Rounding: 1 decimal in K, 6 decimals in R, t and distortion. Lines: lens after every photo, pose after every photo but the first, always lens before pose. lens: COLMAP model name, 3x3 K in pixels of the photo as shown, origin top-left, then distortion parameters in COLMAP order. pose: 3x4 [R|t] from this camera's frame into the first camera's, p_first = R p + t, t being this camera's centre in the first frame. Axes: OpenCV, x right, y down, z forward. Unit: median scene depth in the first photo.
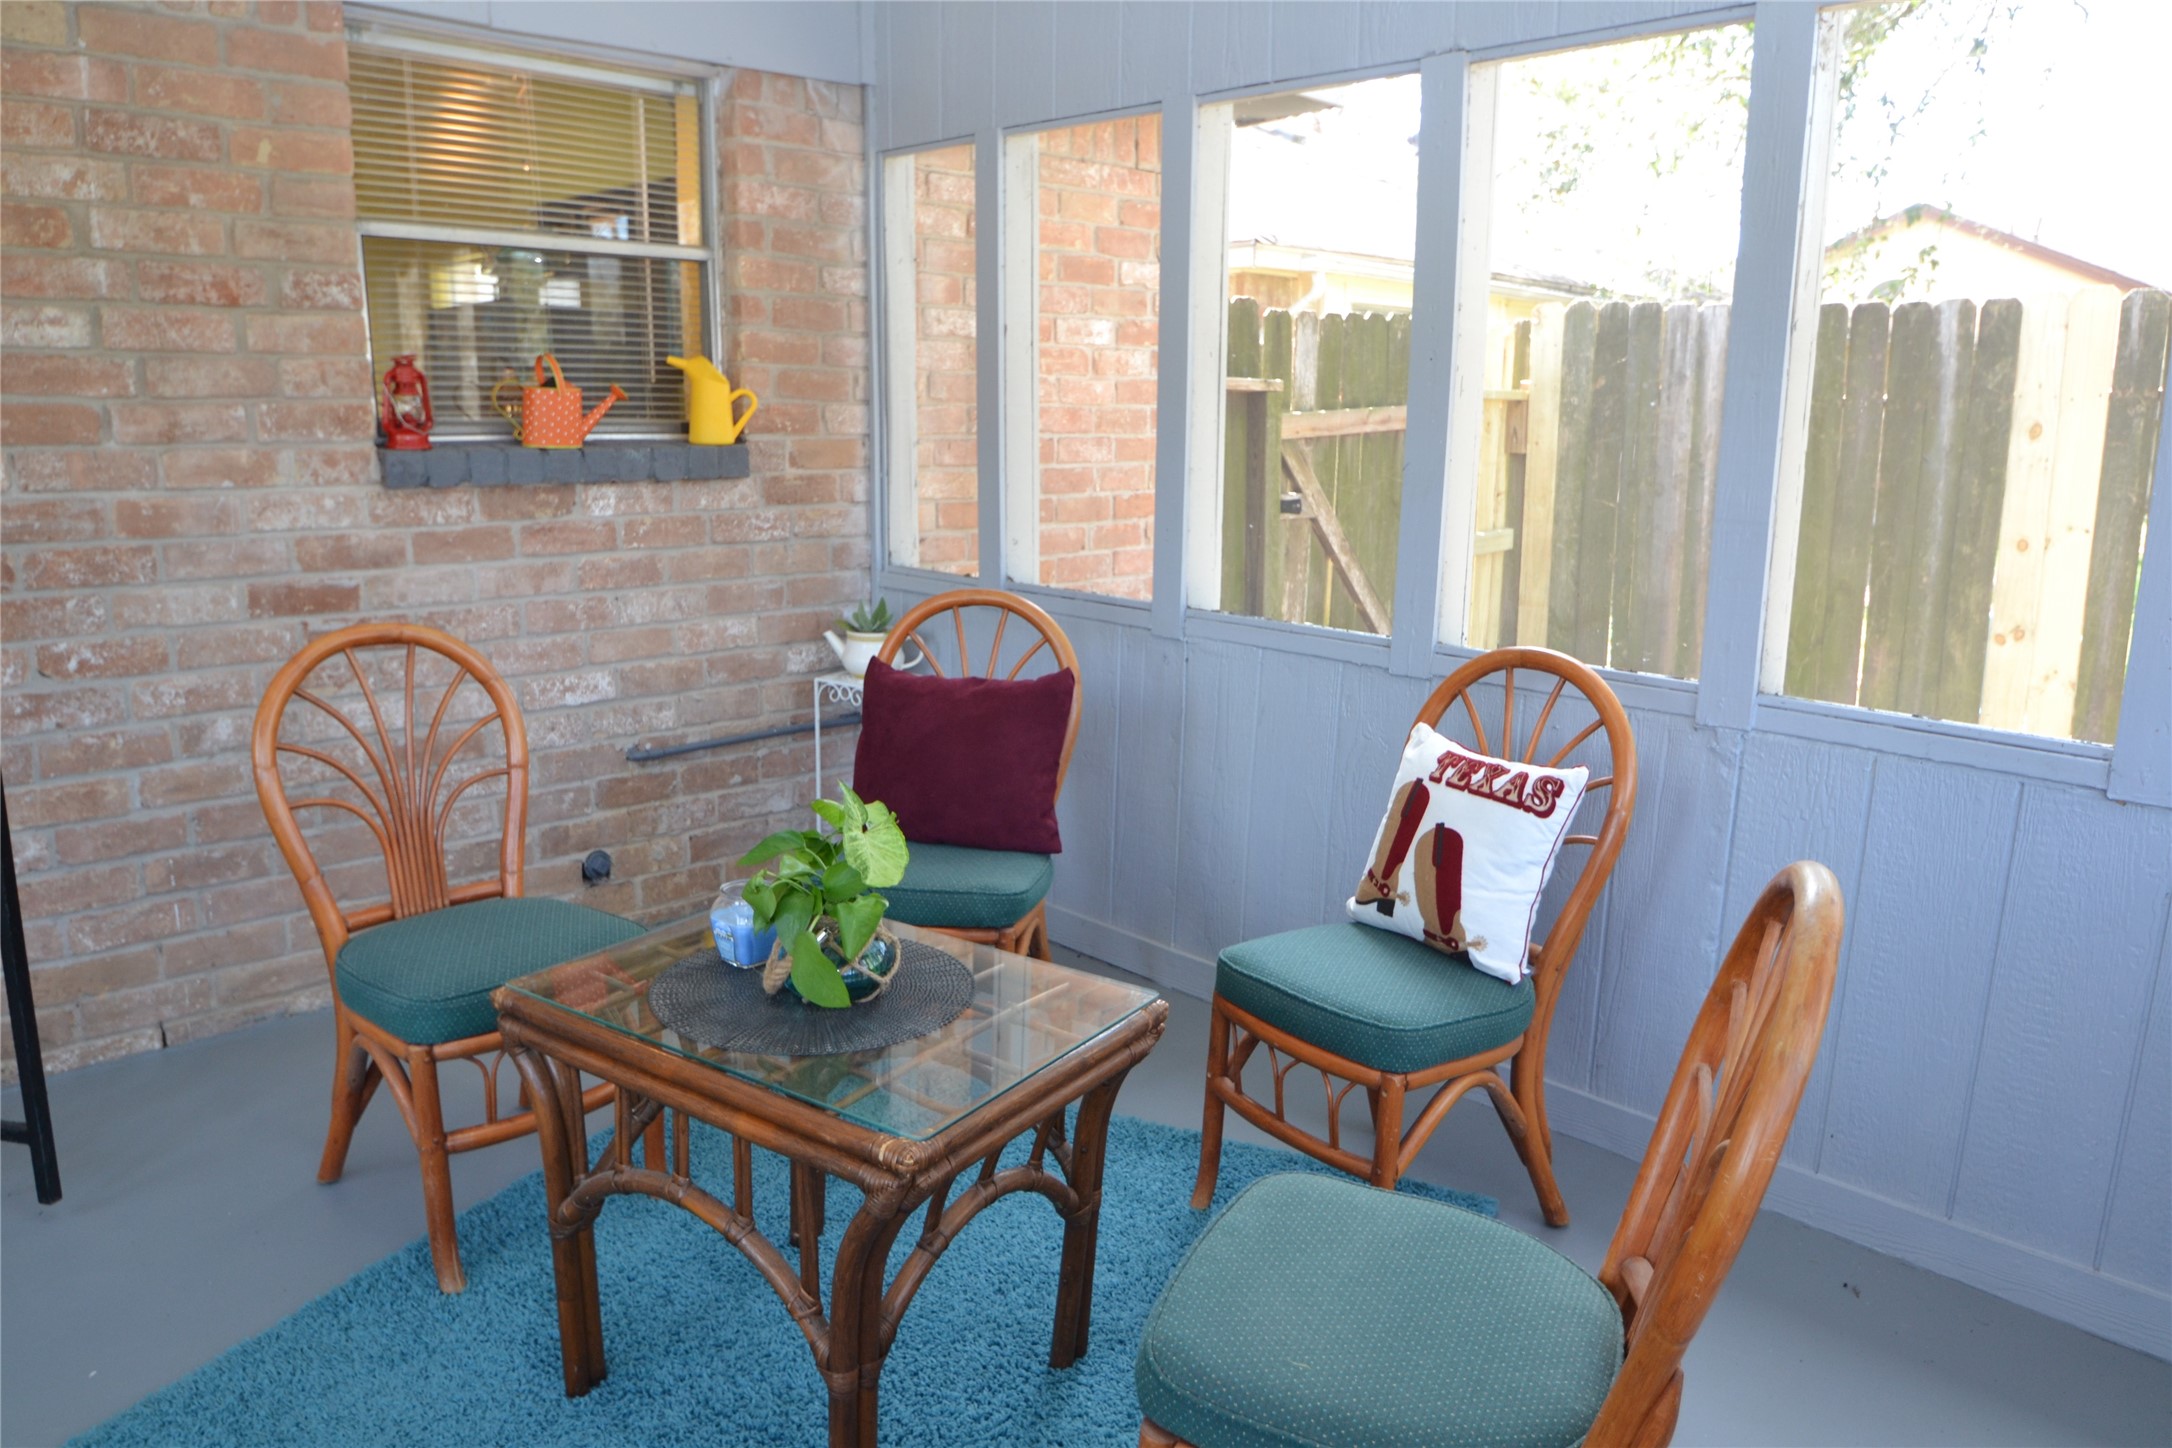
lens RADIAL K [[1490.2, 0, 1085.6], [0, 1490.2, 721.4], [0, 0, 1]] dist [-0.033603, -0.003269]
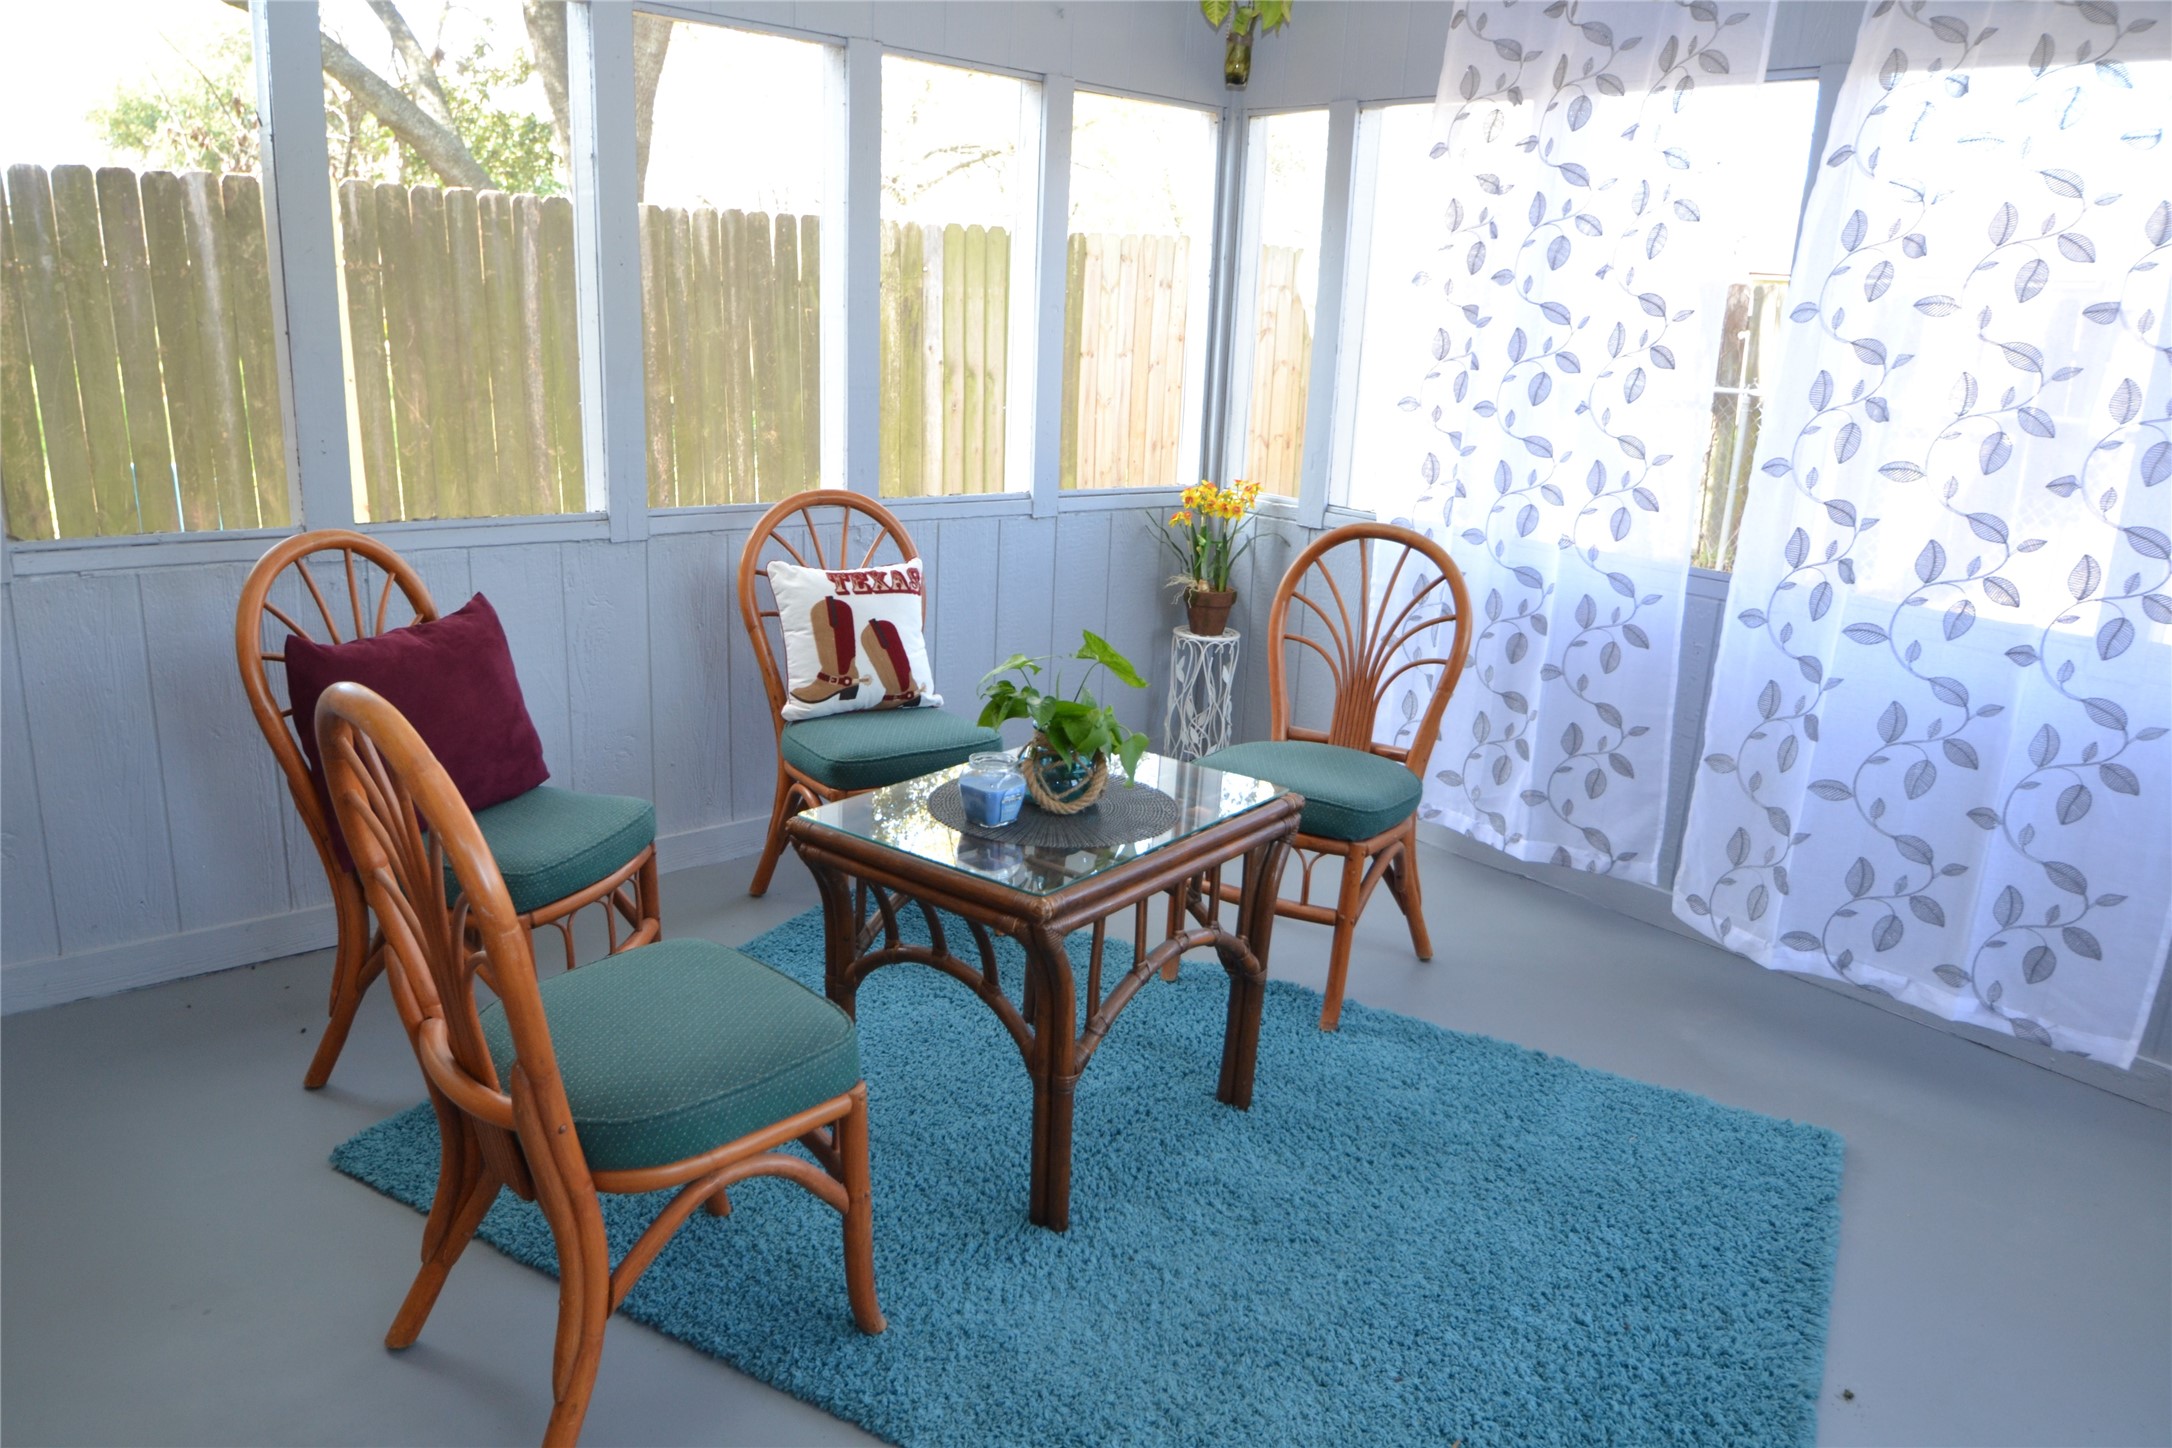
lens RADIAL K [[1490.2, 0, 1071.1], [0, 1490.2, 718.7], [0, 0, 1]] dist [-0.033603, -0.003269]
pose [[0.059241, -0.272641, 0.960290, -0.840707], [0.163311, 0.951666, 0.260118, -0.132153], [-0.984794, 0.141417, 0.100903, 0.519477]]
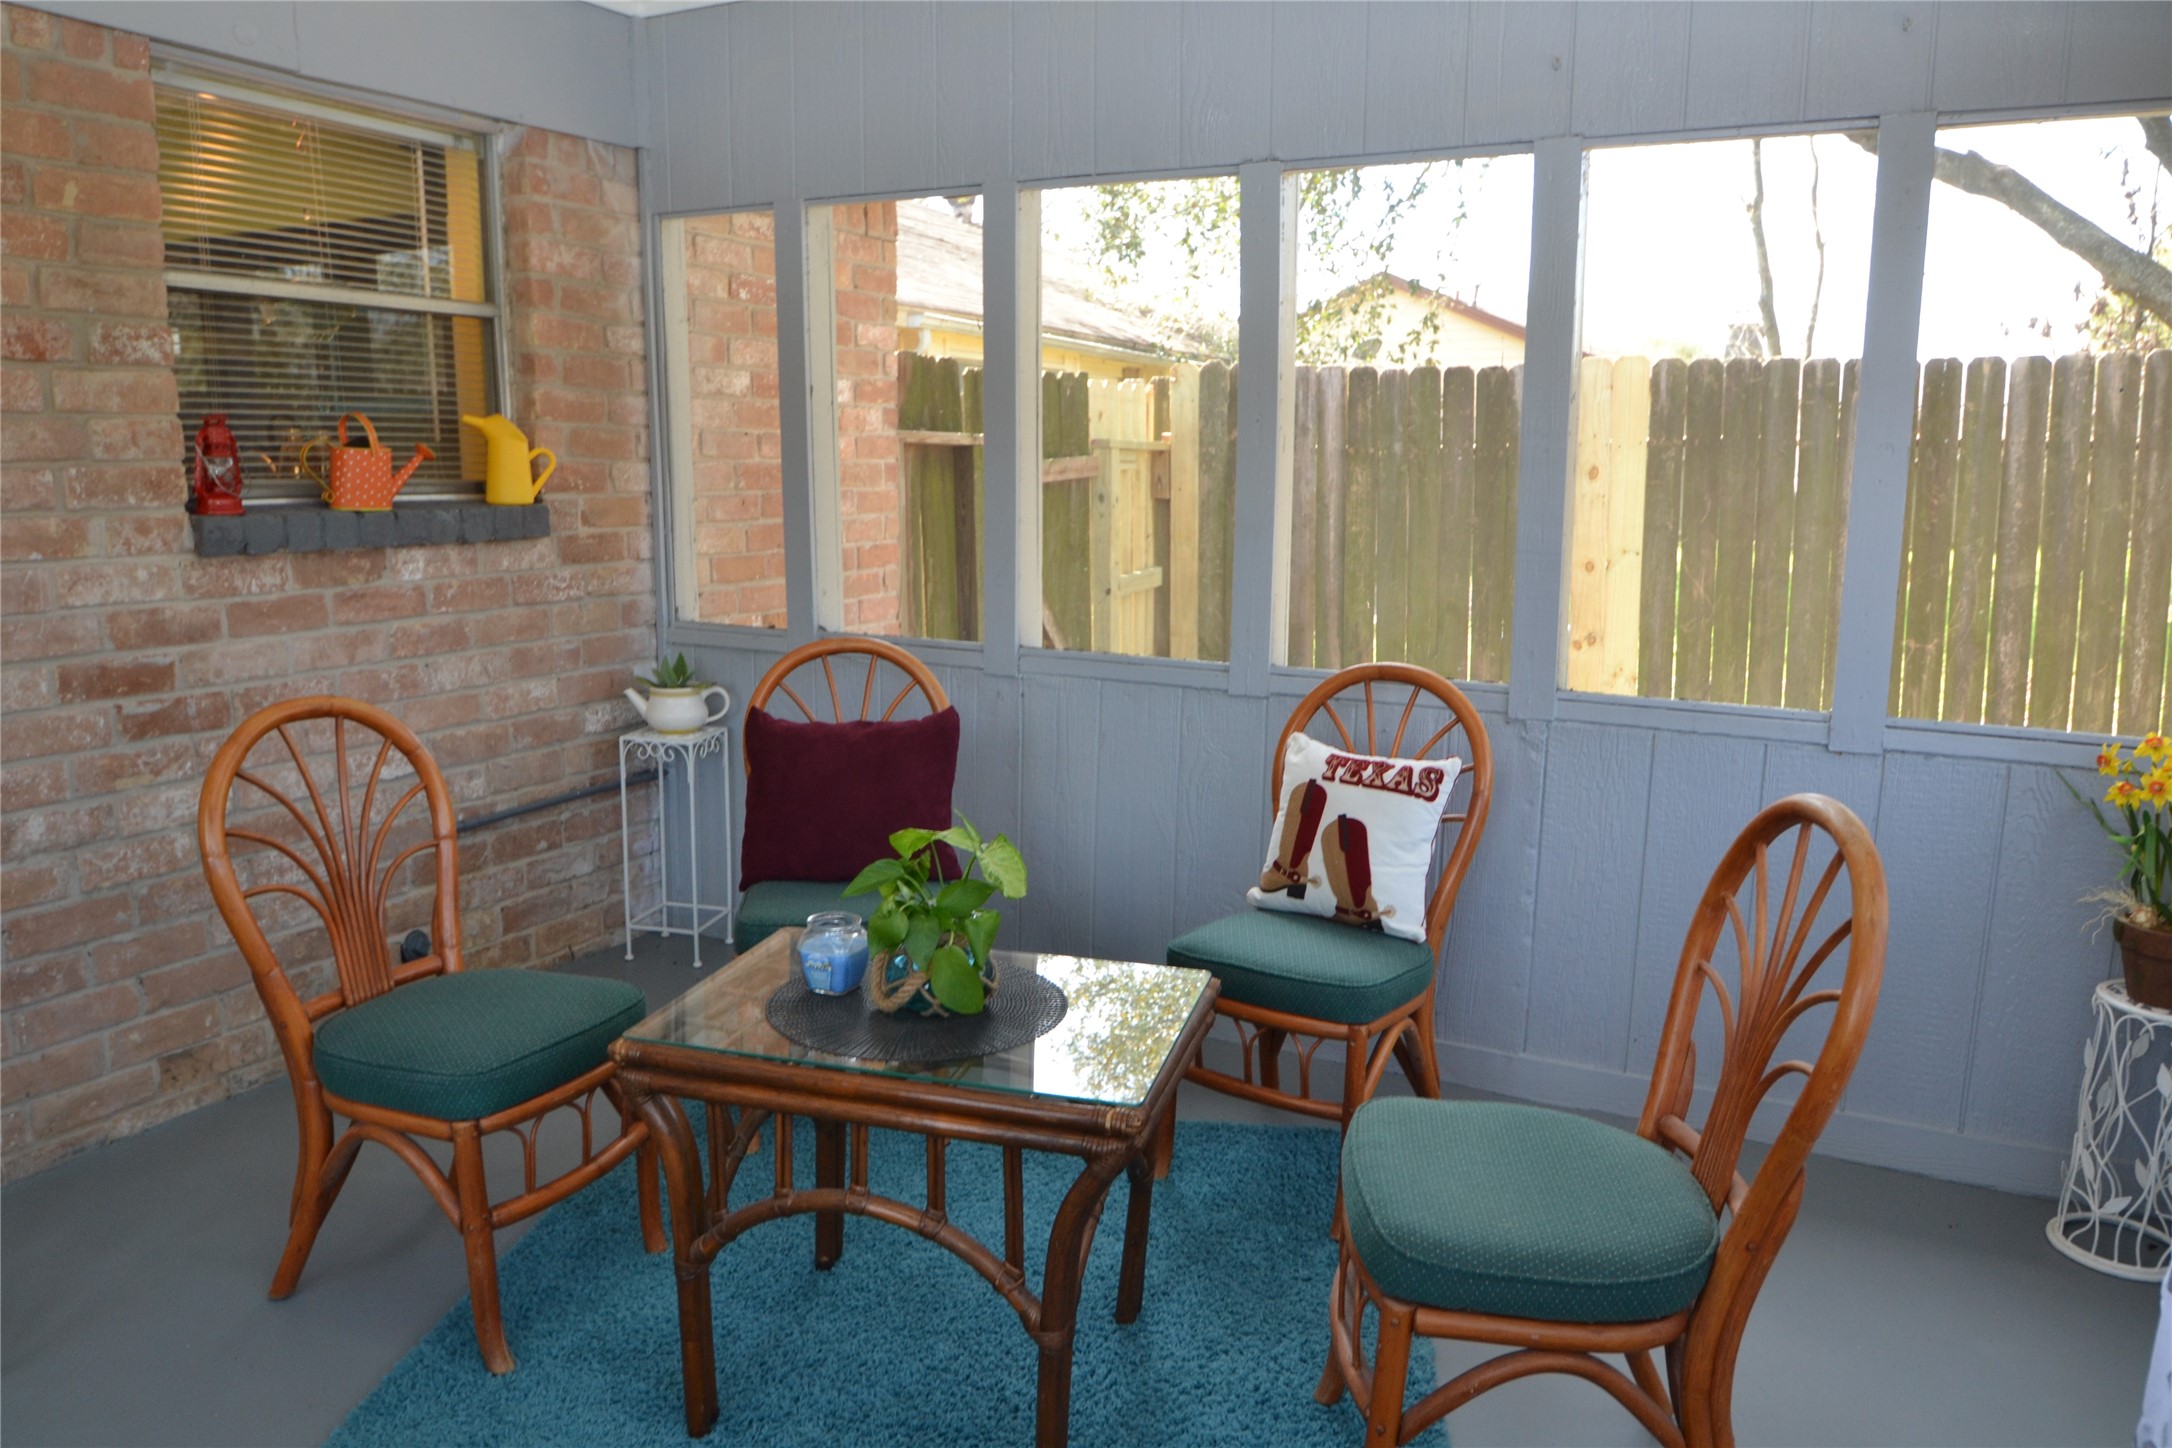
lens RADIAL K [[1490.2, 0, 1082.7], [0, 1490.2, 719.1], [0, 0, 1]] dist [-0.033603, -0.003269]
pose [[0.948028, -0.060715, 0.312339, -0.241176], [0.070855, 0.997261, -0.021207, 0.002661], [-0.310196, 0.042236, 0.949734, -0.044495]]
